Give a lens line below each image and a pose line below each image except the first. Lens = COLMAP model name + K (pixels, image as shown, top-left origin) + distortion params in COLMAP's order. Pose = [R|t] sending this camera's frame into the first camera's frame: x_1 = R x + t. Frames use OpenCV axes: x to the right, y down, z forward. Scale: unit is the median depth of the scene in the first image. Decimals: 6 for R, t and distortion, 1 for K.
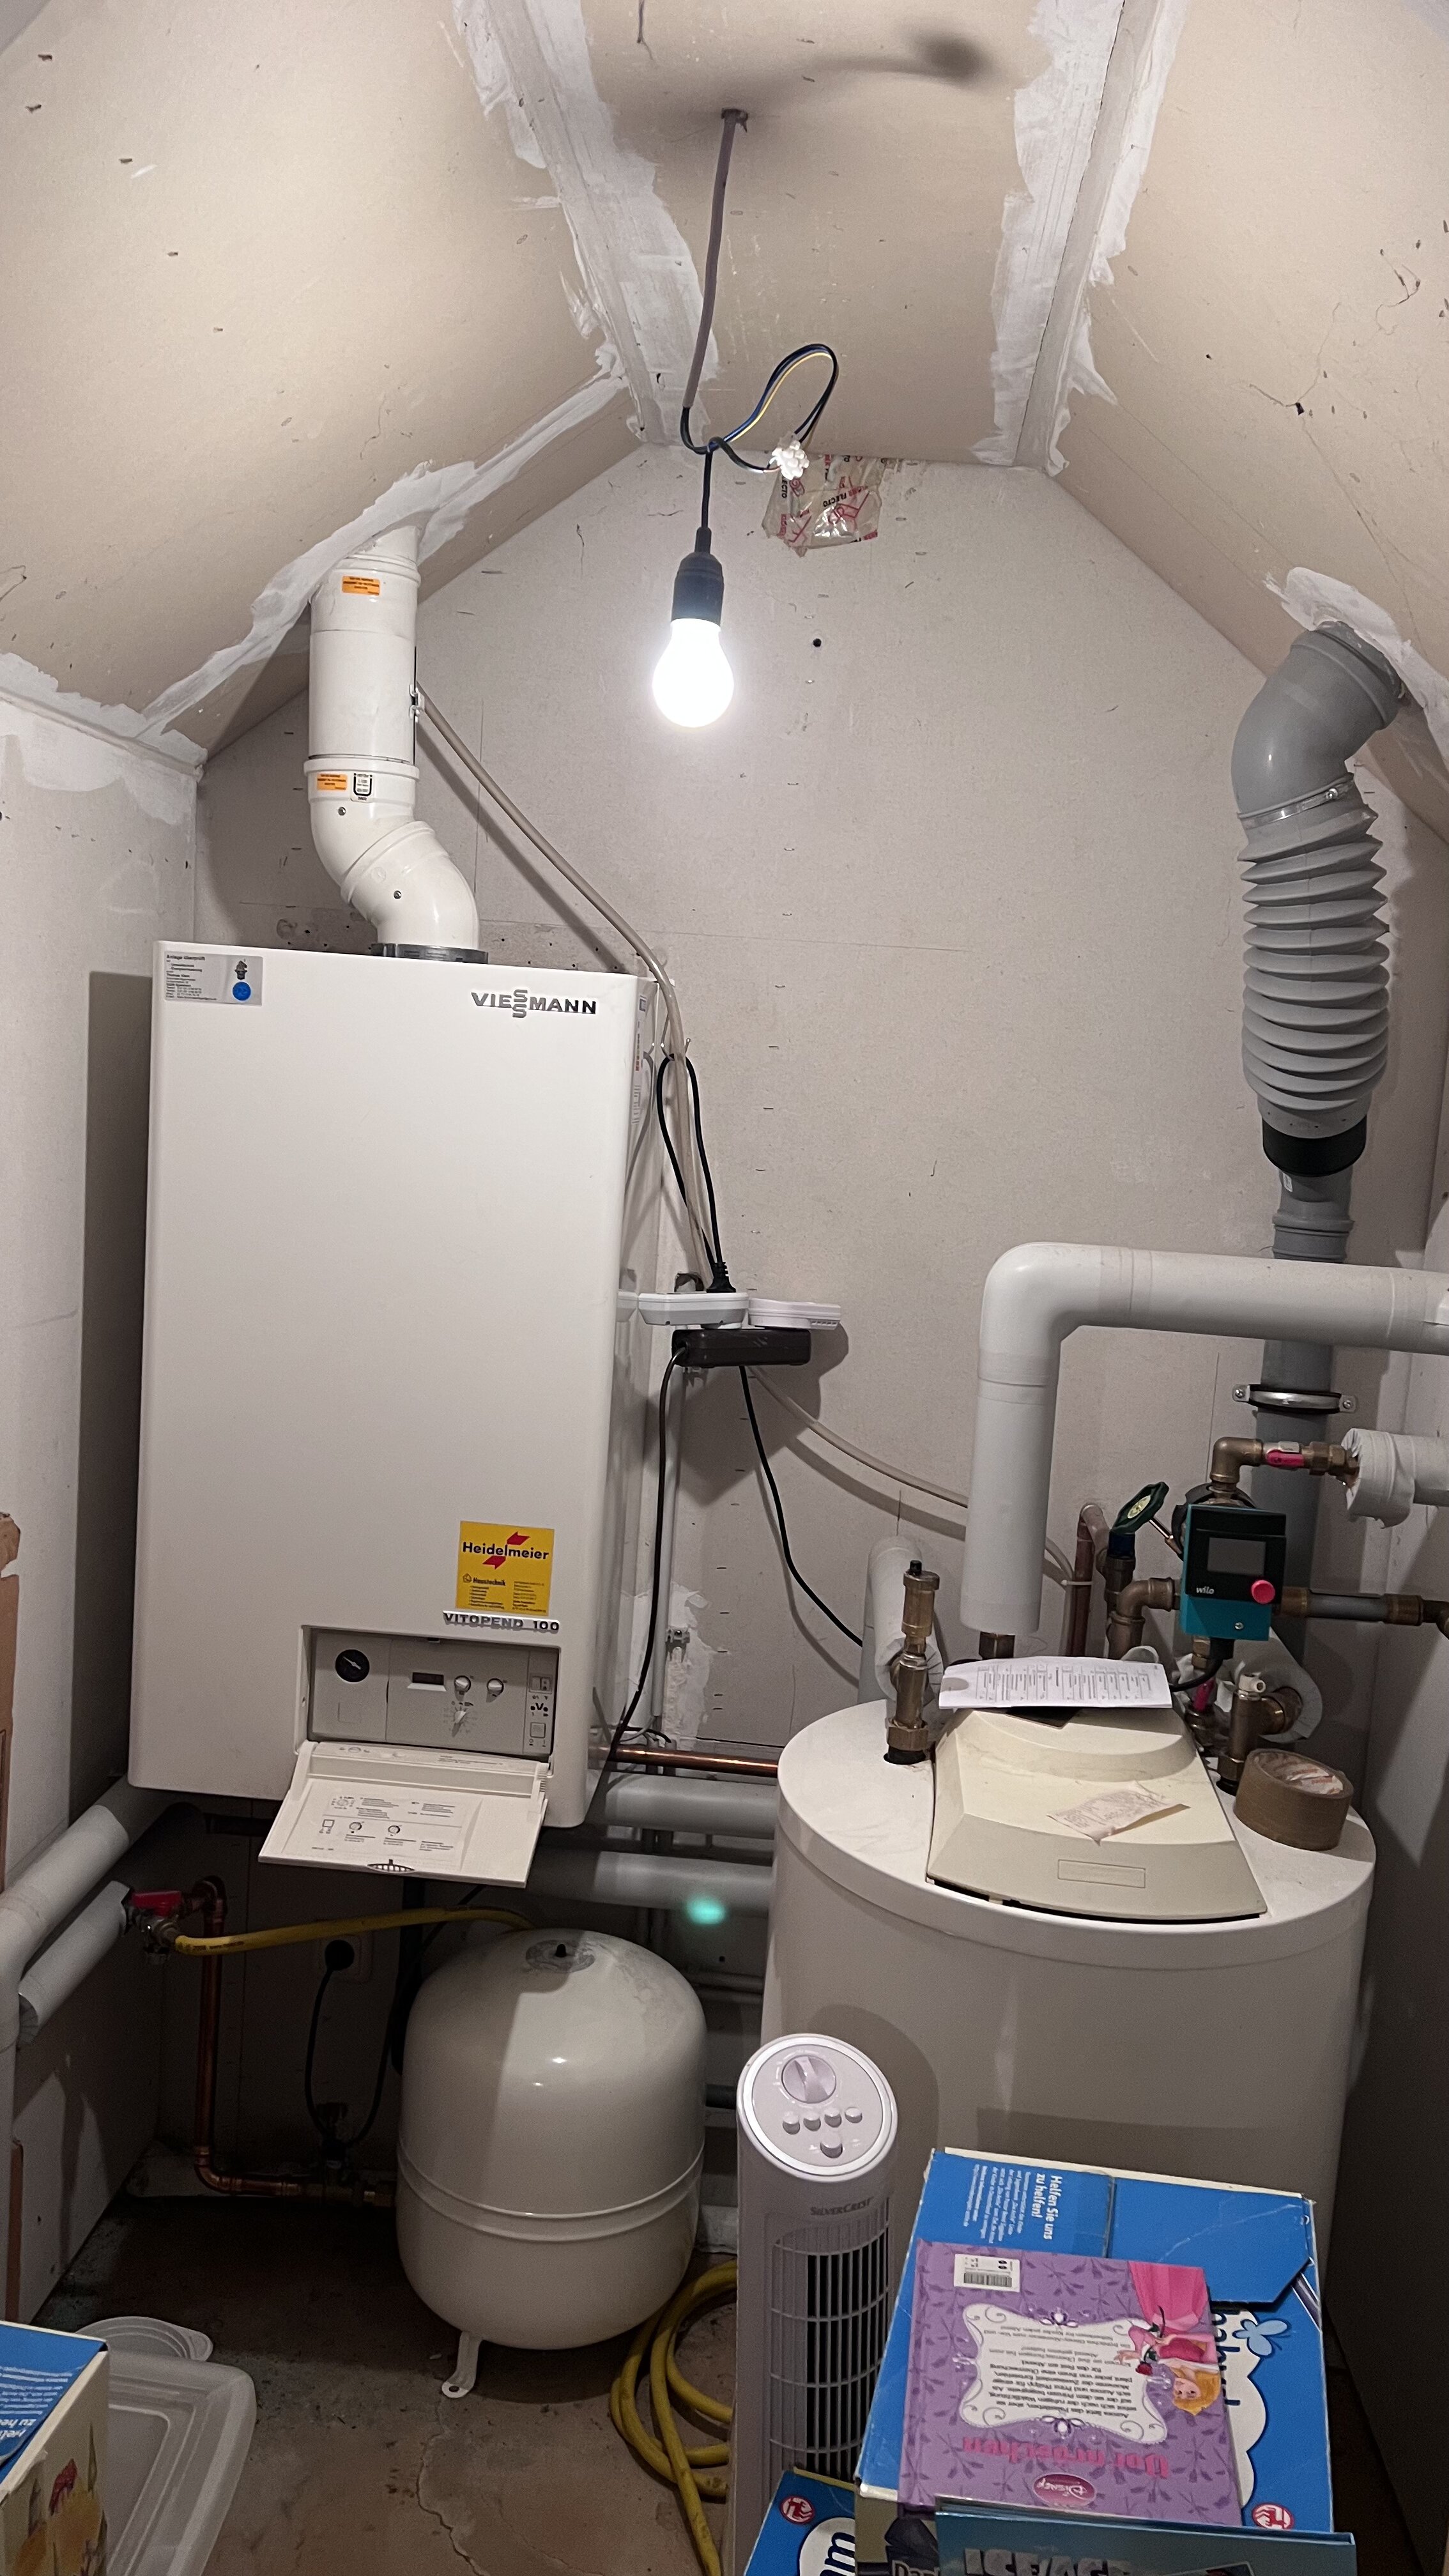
lens RADIAL K [[1959.8, 0, 784.0], [0, 1959.8, 1286.1], [0, 0, 1]] dist [0.063820, -0.113623]
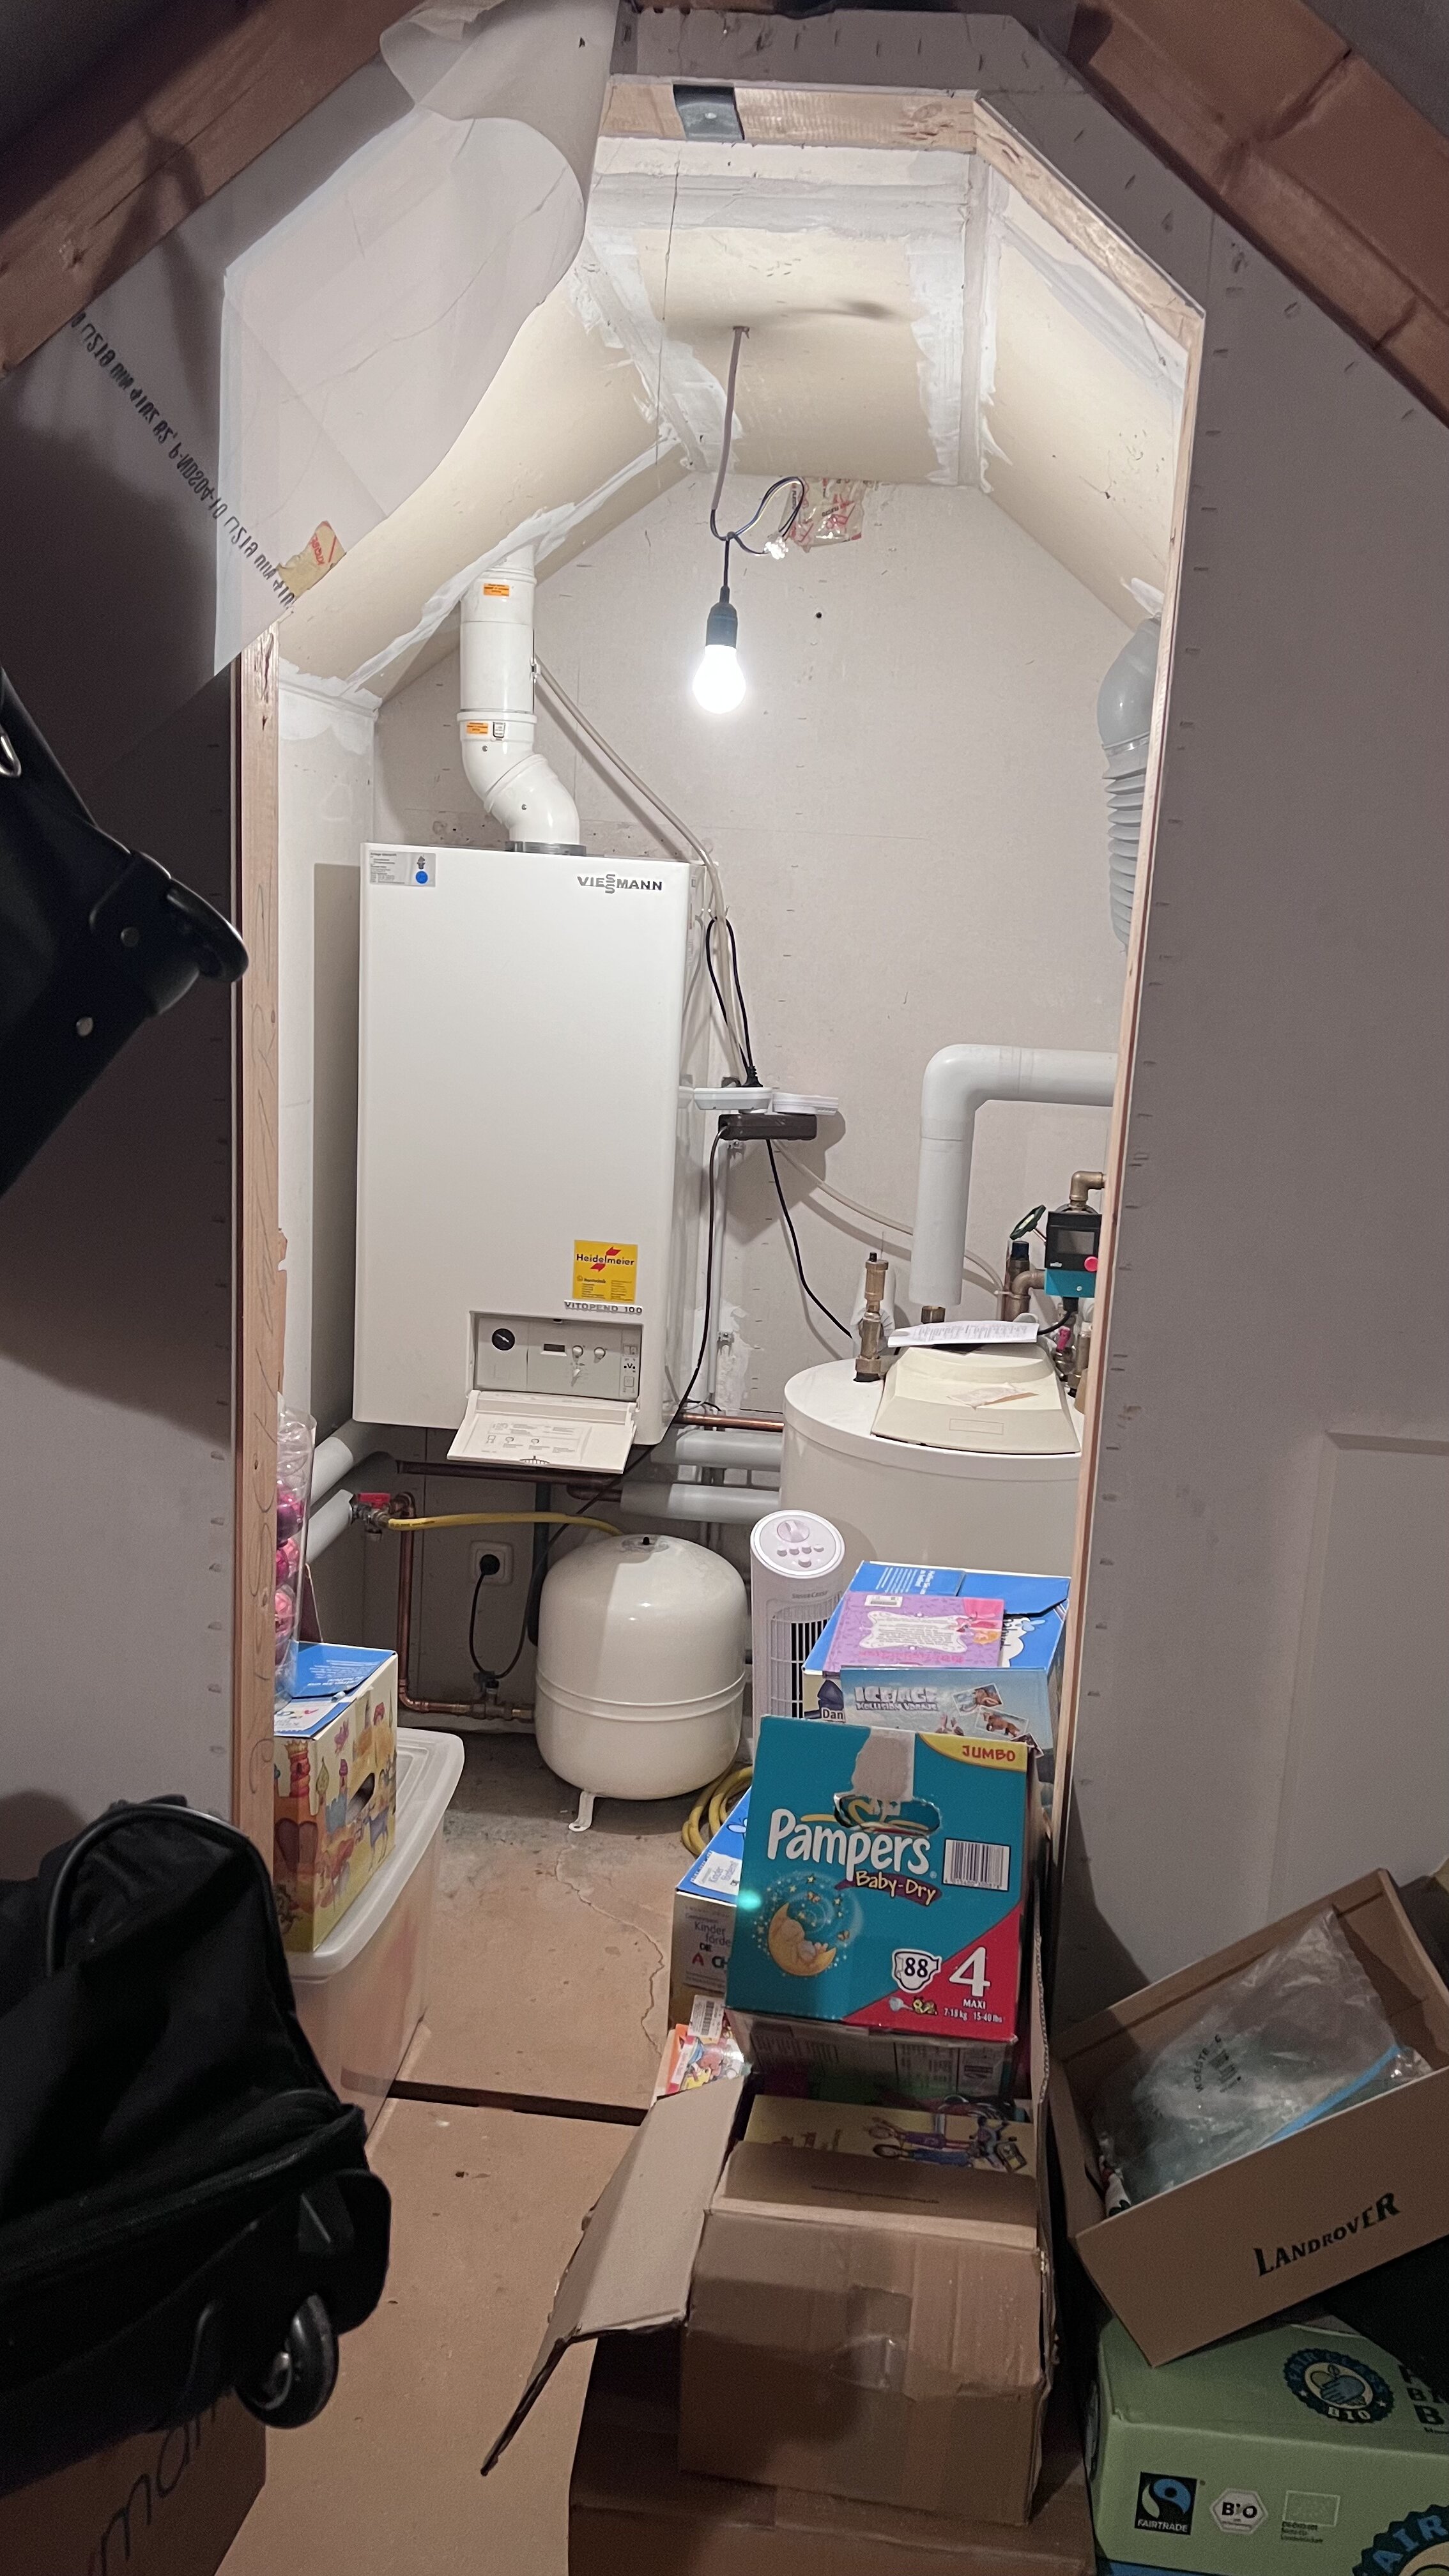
lens RADIAL K [[1959.8, 0, 784.0], [0, 1959.8, 1286.1], [0, 0, 1]] dist [0.063820, -0.113623]
pose [[0.999285, -0.003258, -0.037672, 0.048073], [0.005972, 0.997375, 0.072168, 0.048951], [0.037337, -0.072342, 0.996681, -0.465926]]
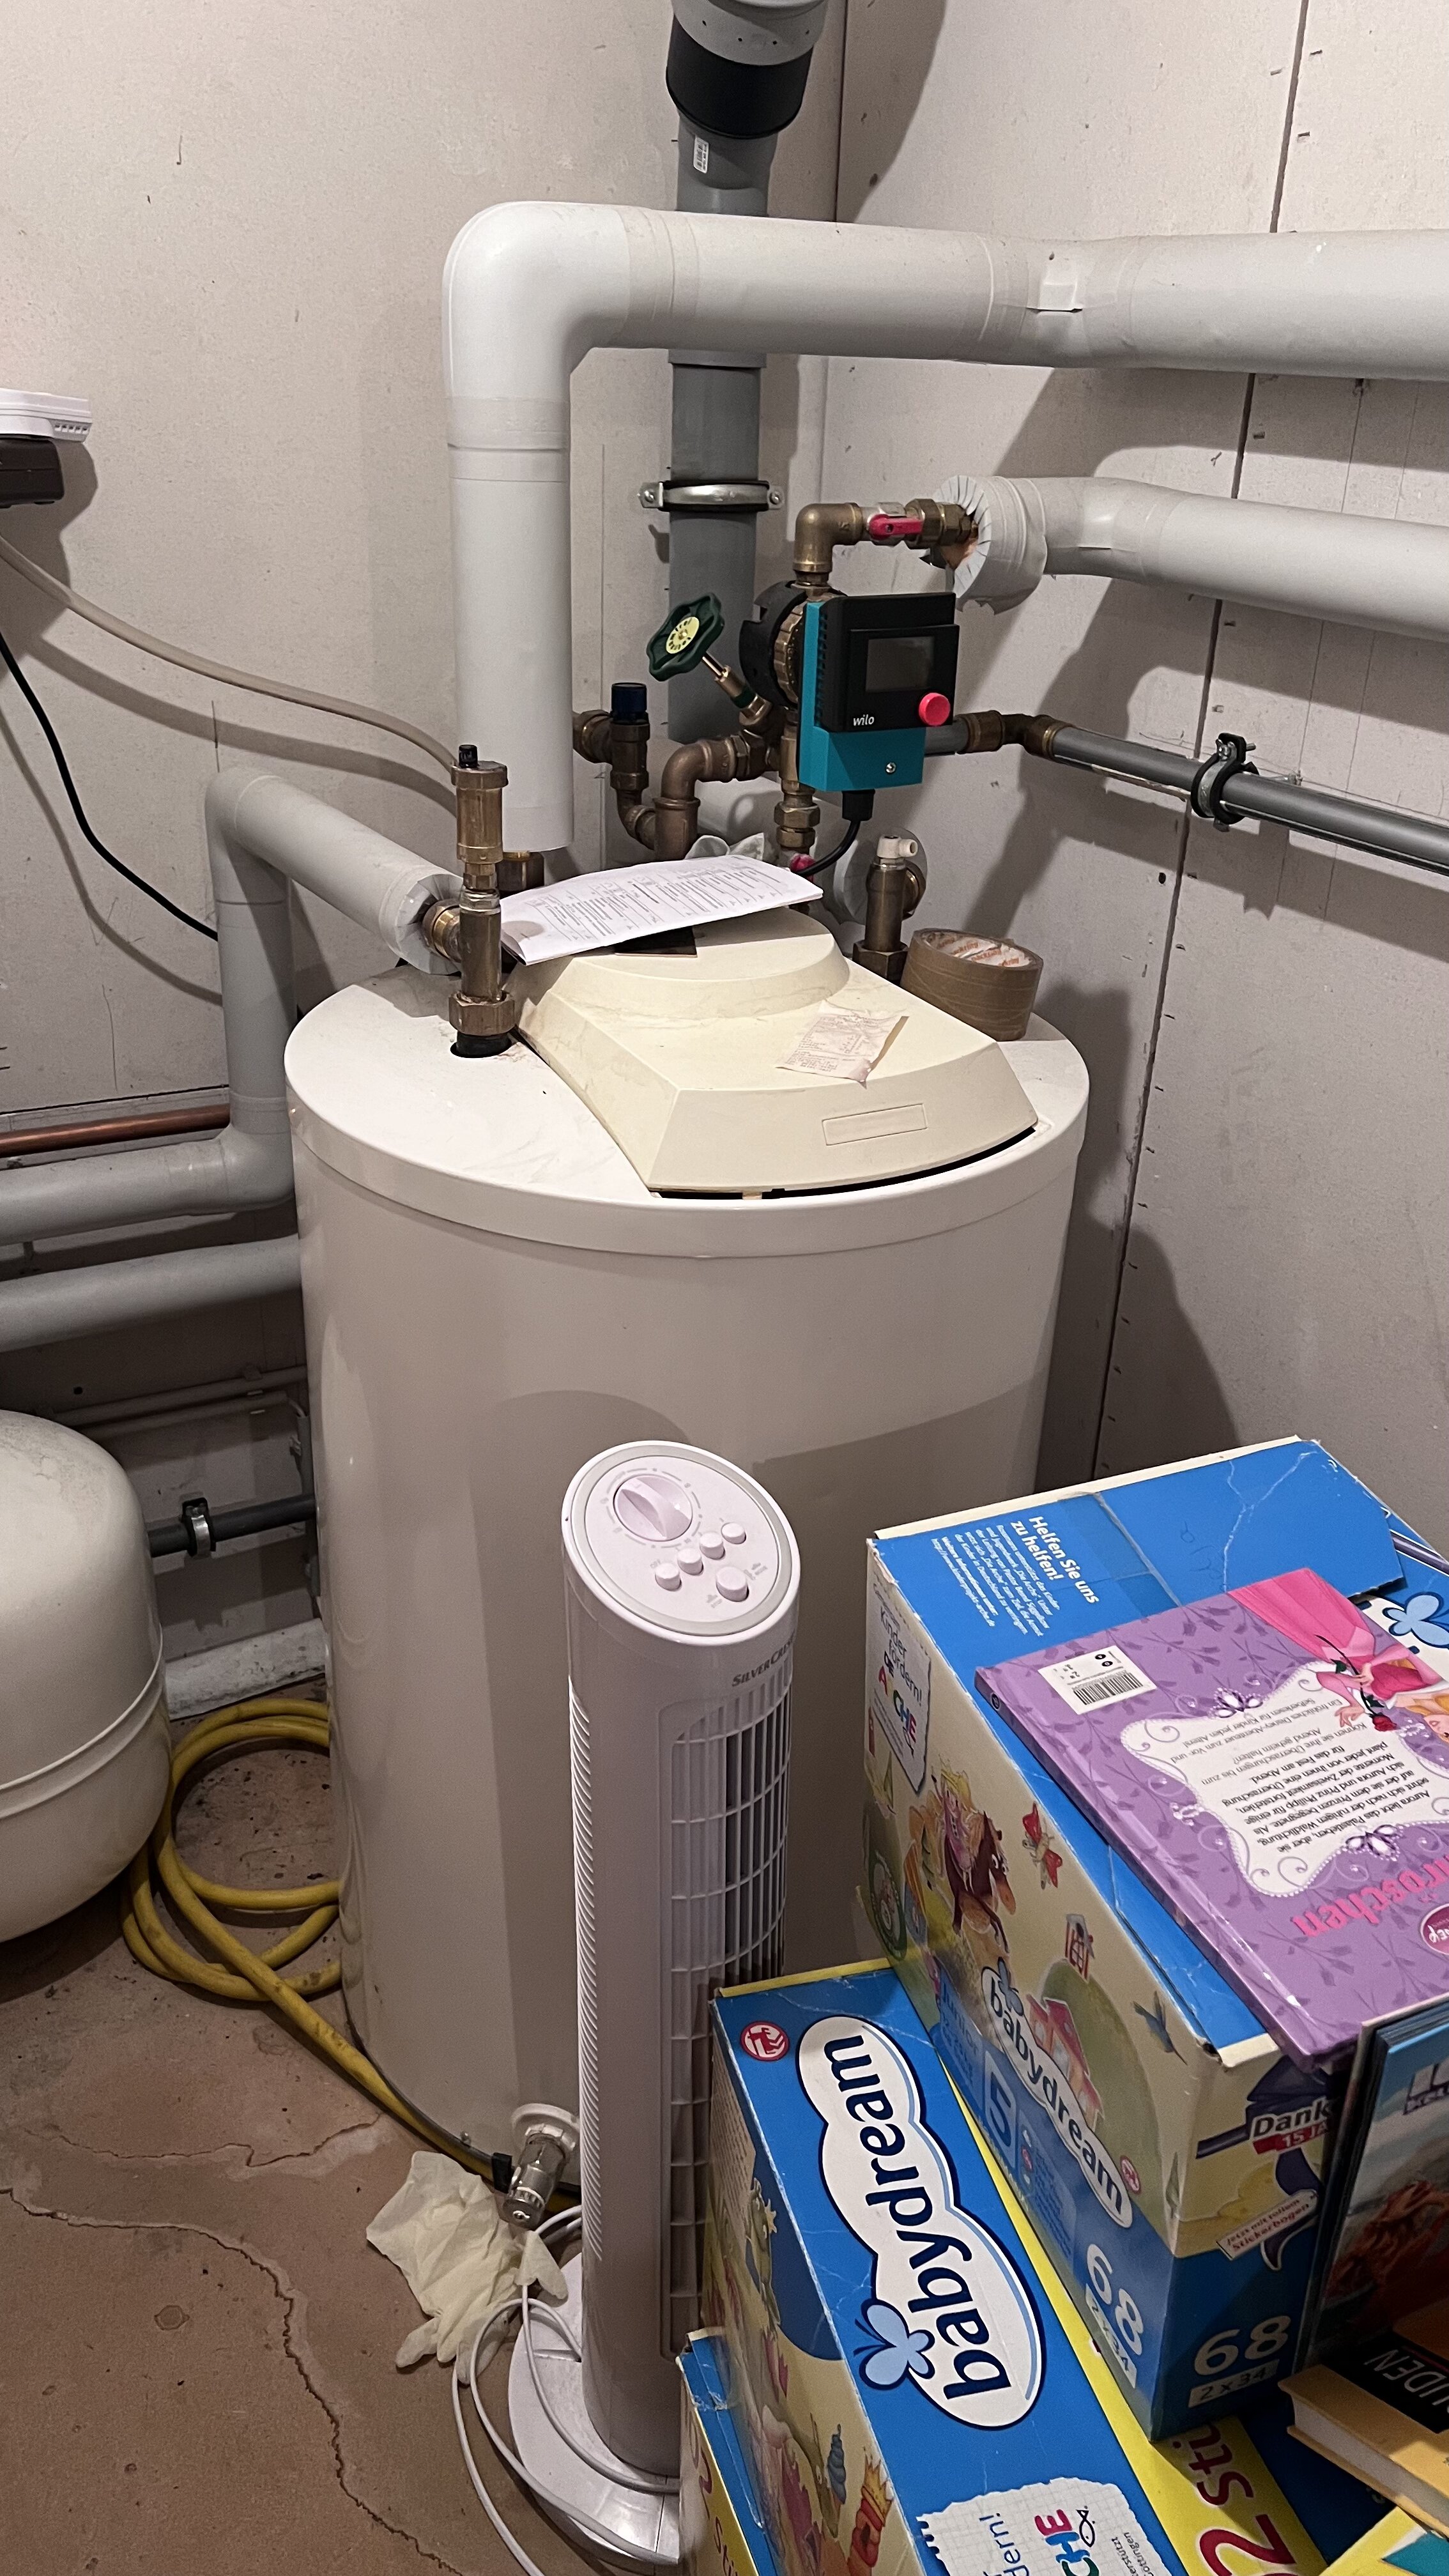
lens RADIAL K [[1959.8, 0, 784.0], [0, 1959.8, 1286.1], [0, 0, 1]] dist [0.063820, -0.113623]
pose [[0.847037, -0.273933, 0.455511, -0.160305], [0.097261, 0.922381, 0.373837, 0.062130], [-0.522560, -0.272350, 0.807933, 0.322829]]
